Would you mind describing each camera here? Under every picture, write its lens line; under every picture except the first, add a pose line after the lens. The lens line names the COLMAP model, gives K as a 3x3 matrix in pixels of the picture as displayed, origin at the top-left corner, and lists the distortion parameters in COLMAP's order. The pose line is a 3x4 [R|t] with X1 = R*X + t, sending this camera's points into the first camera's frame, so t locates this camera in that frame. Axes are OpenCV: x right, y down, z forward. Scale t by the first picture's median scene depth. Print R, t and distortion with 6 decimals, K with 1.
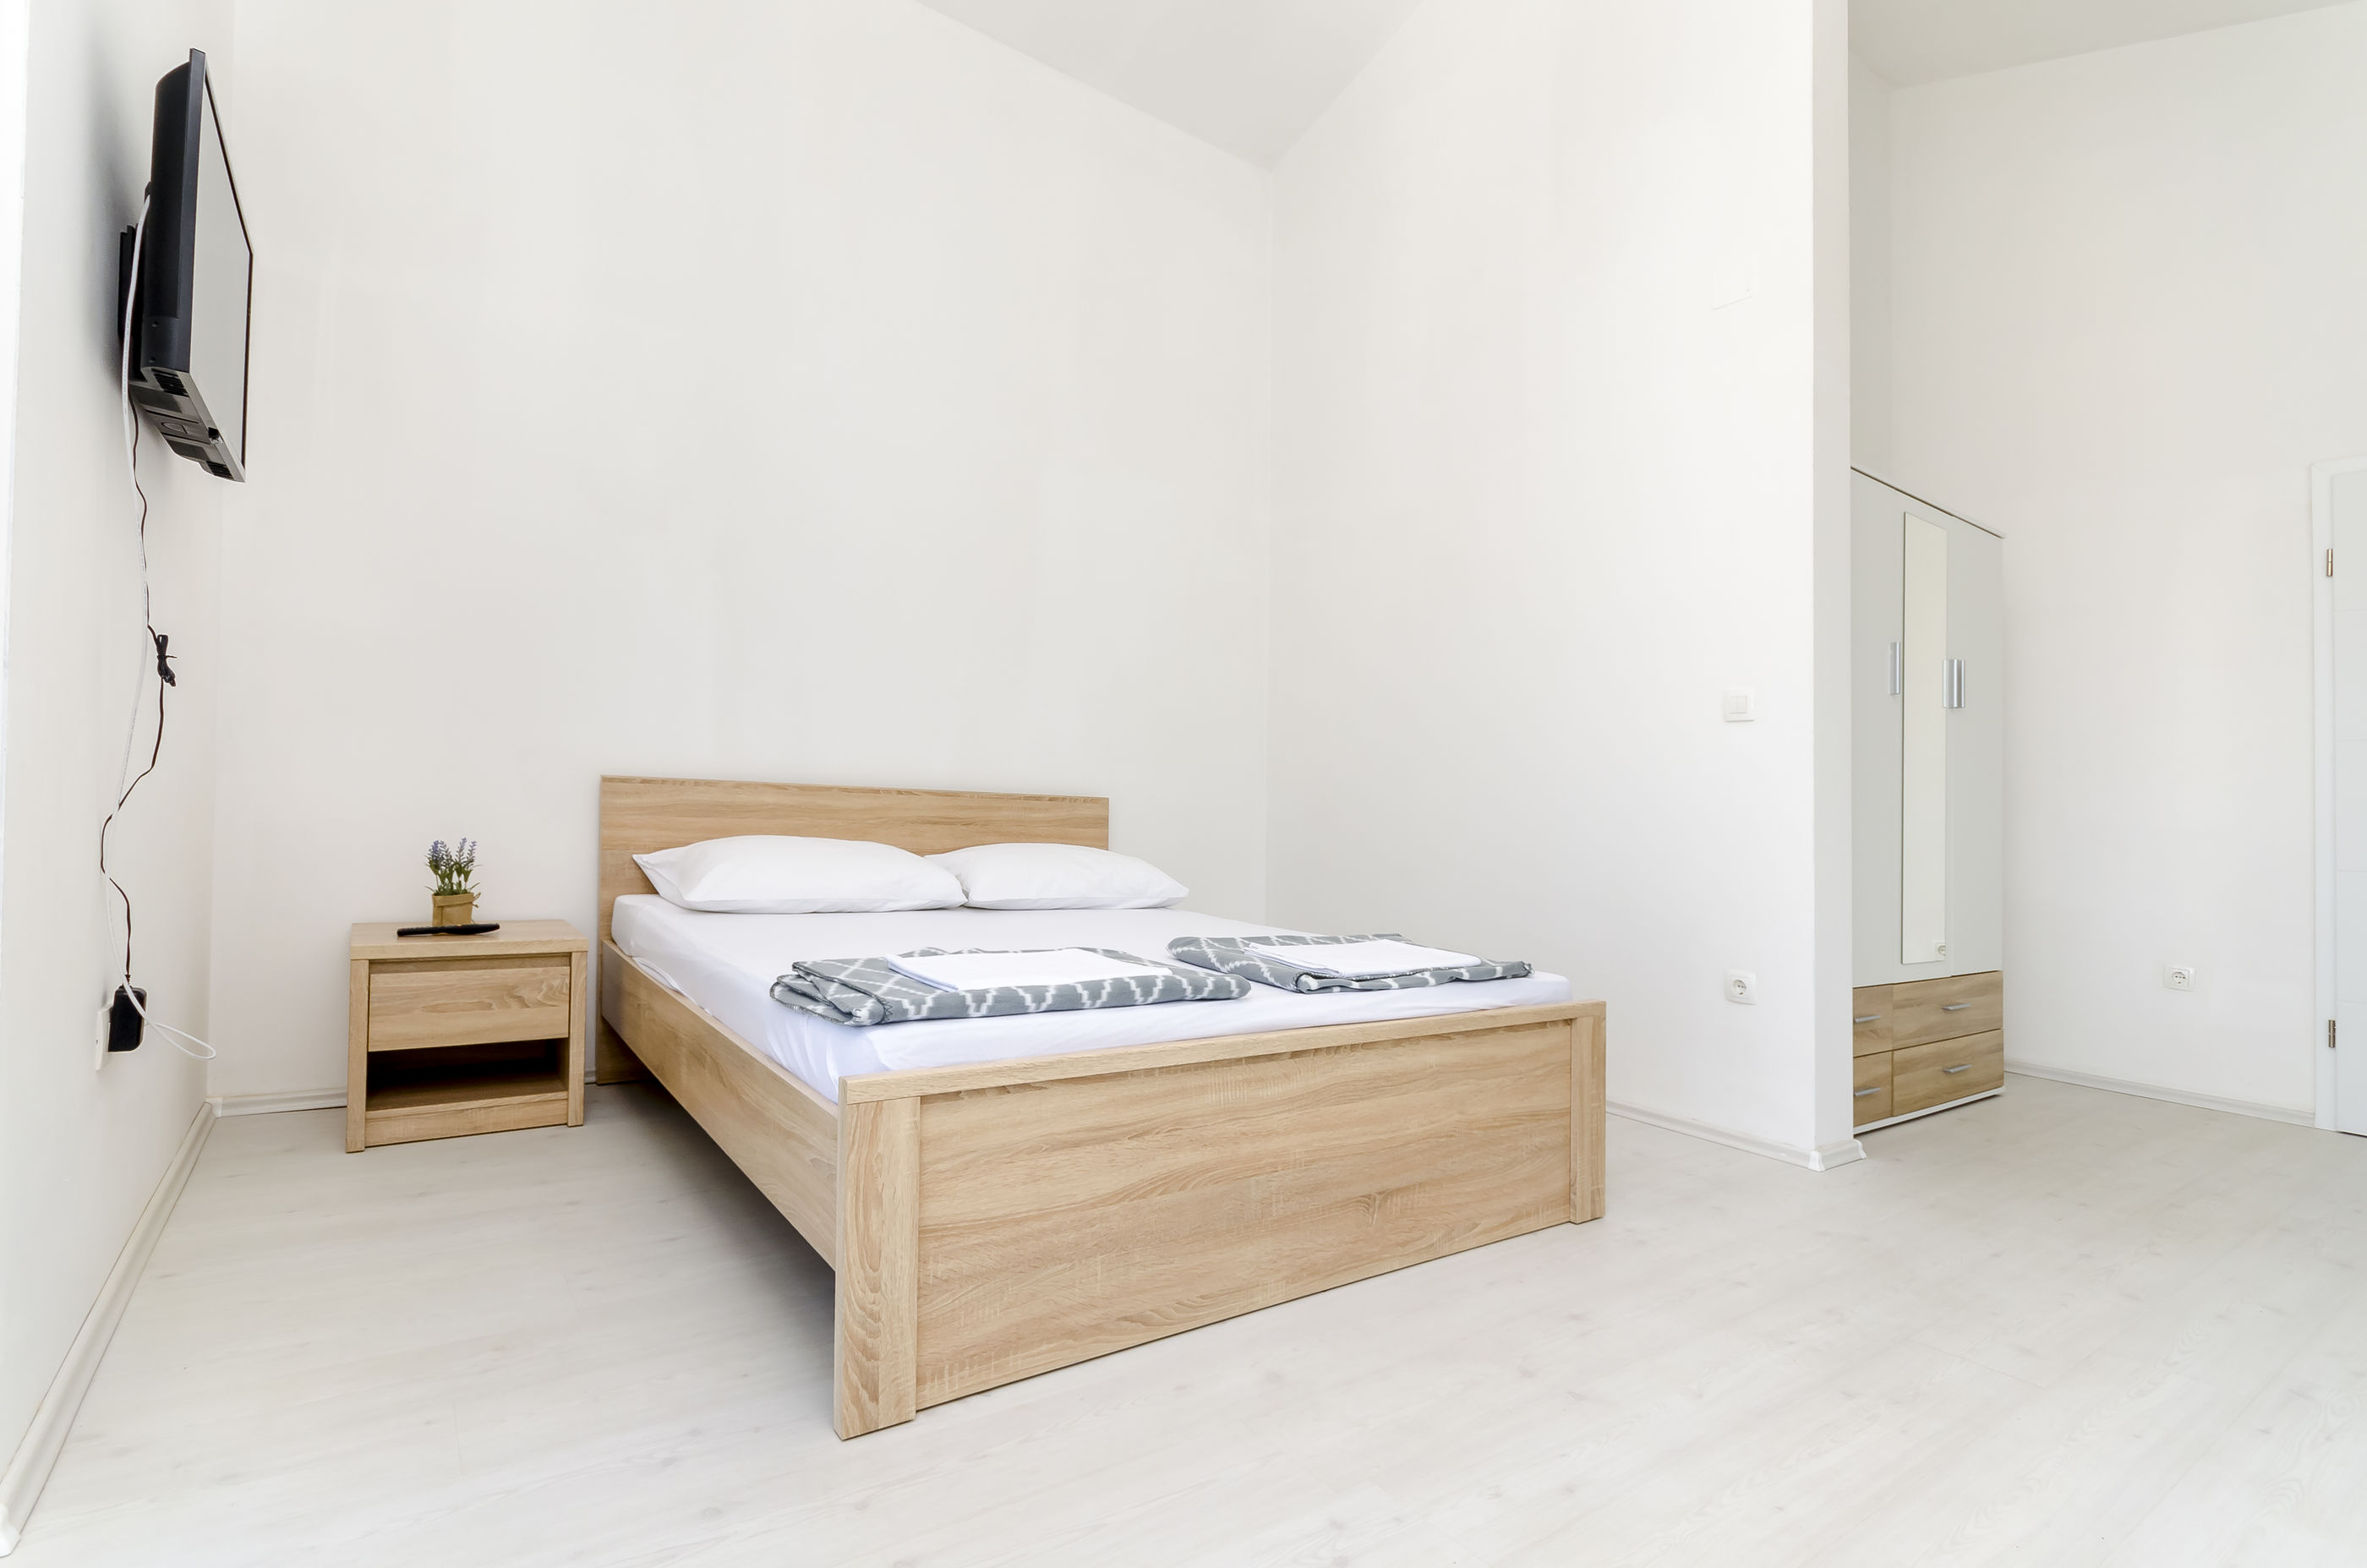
lens RADIAL K [[1159.5, 0, 1183.9], [0, 1159.5, 777.9], [0, 0, 1]] dist [-0.008003, -0.001062]
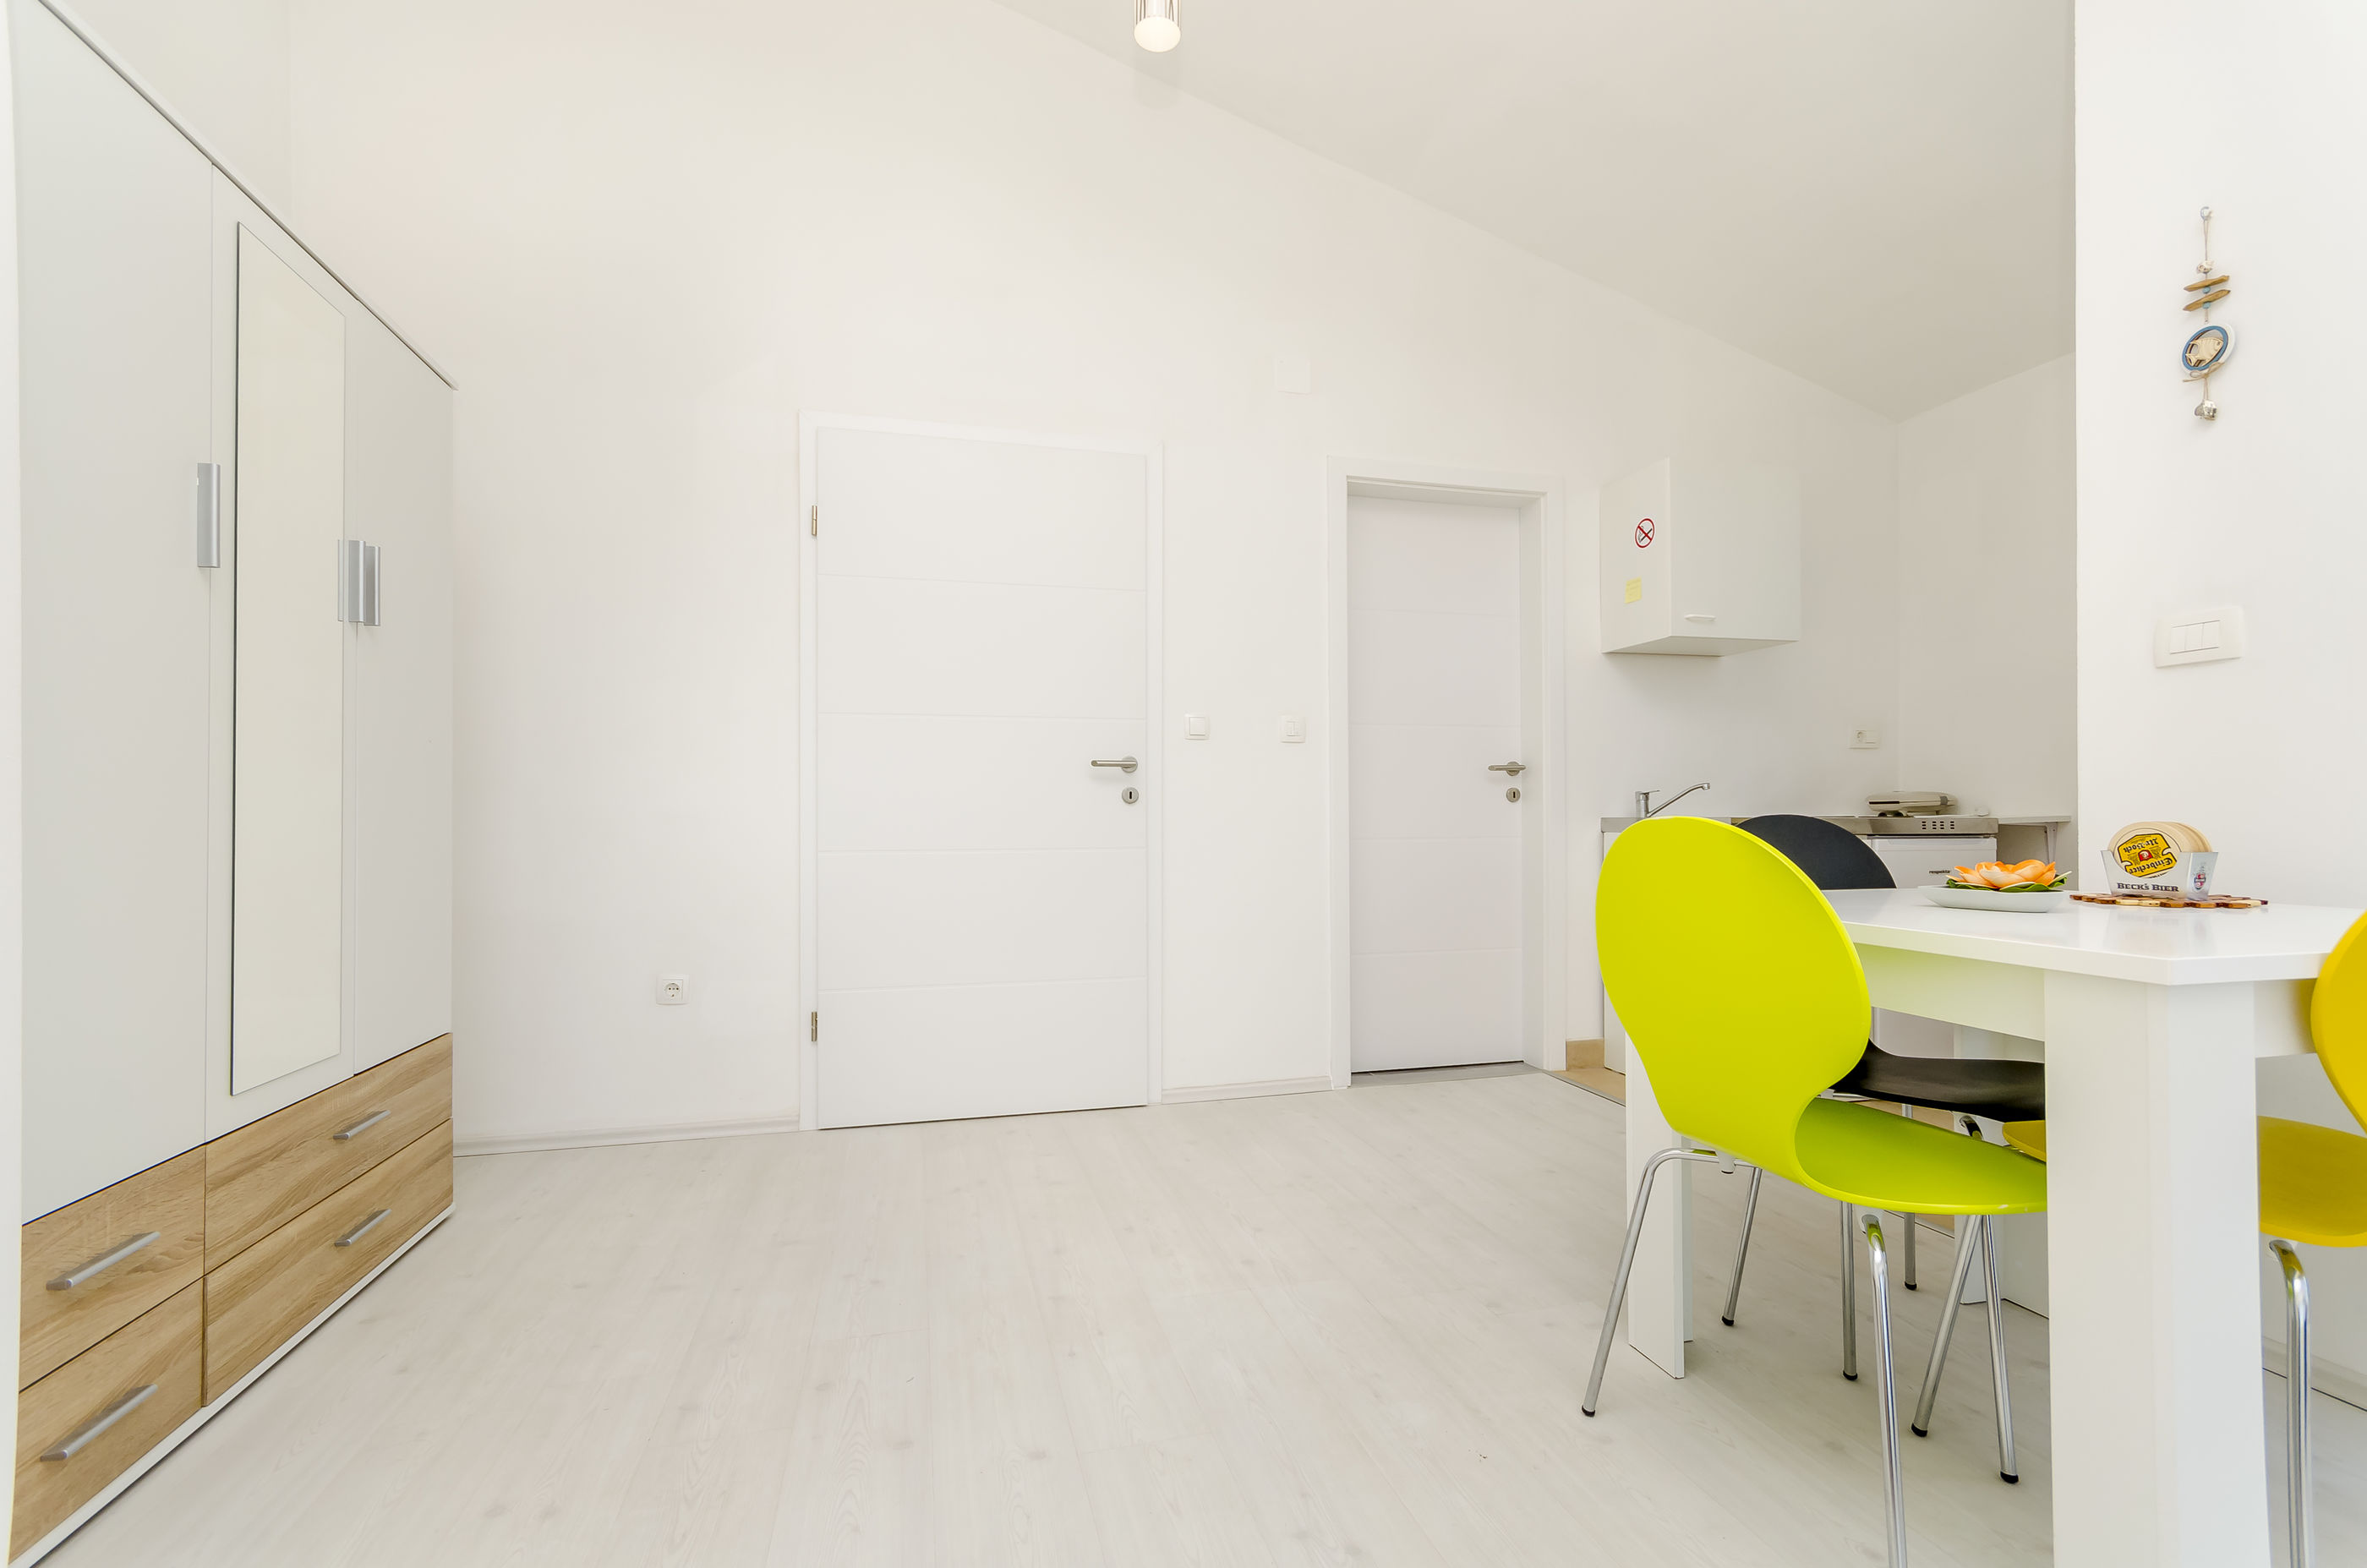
lens RADIAL K [[1034.4, 0, 1191.2], [0, 1034.4, 772.2], [0, 0, 1]] dist [-0.001288, 0.001552]
pose [[0.366029, -0.002746, 0.930599, 0.328323], [-0.007169, 0.999958, 0.005770, 0.009424], [-0.930576, -0.008783, 0.365994, 0.406311]]
